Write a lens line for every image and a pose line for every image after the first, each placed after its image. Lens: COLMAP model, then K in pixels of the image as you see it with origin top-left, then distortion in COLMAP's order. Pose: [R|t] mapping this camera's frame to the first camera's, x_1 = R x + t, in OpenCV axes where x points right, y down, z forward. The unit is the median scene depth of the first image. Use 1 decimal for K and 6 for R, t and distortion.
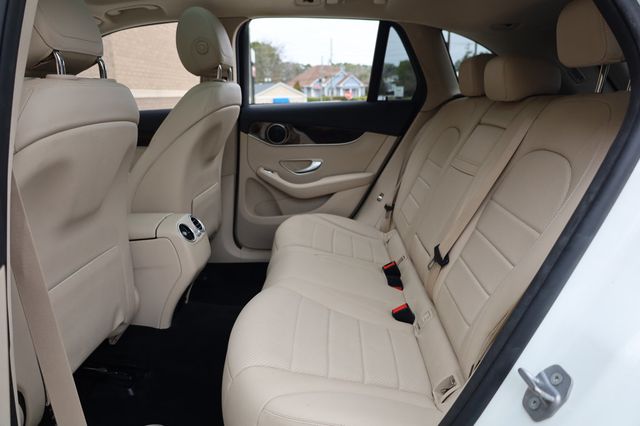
lens RADIAL K [[441.7, 0, 320.0], [0, 441.7, 213.0], [0, 0, 1]] dist [-0.007474, -0.002714]
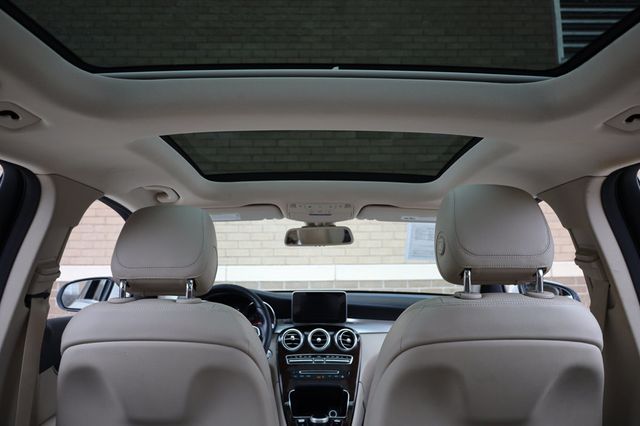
lens RADIAL K [[441.7, 0, 320.0], [0, 441.7, 213.0], [0, 0, 1]] dist [-0.007474, -0.002714]
pose [[0.042361, -0.097122, -0.994371, 0.335718], [-0.253511, 0.961647, -0.104726, -0.263029], [0.966405, 0.256520, 0.016115, 0.686161]]
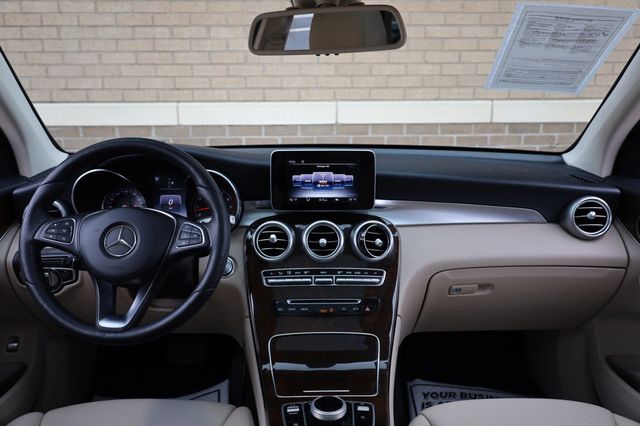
lens RADIAL K [[502.7, 0, 320.0], [0, 502.7, 213.0], [0, 0, 1]] dist [-0.006183, -0.002270]
pose [[0.064006, 0.232112, -0.970581, -0.118433], [-0.254684, 0.944169, 0.209000, -0.247962], [0.964904, 0.233814, 0.119547, 0.690108]]
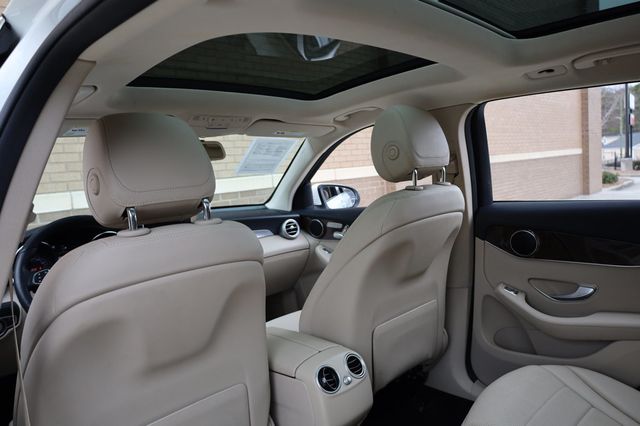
lens RADIAL K [[441.7, 0, 320.0], [0, 441.7, 213.0], [0, 0, 1]] dist [-0.007474, -0.002714]
pose [[0.717278, 0.028899, -0.696187, 0.196102], [-0.115048, 0.990338, -0.077424, -0.152678], [0.687223, 0.135630, 0.713673, 0.268890]]
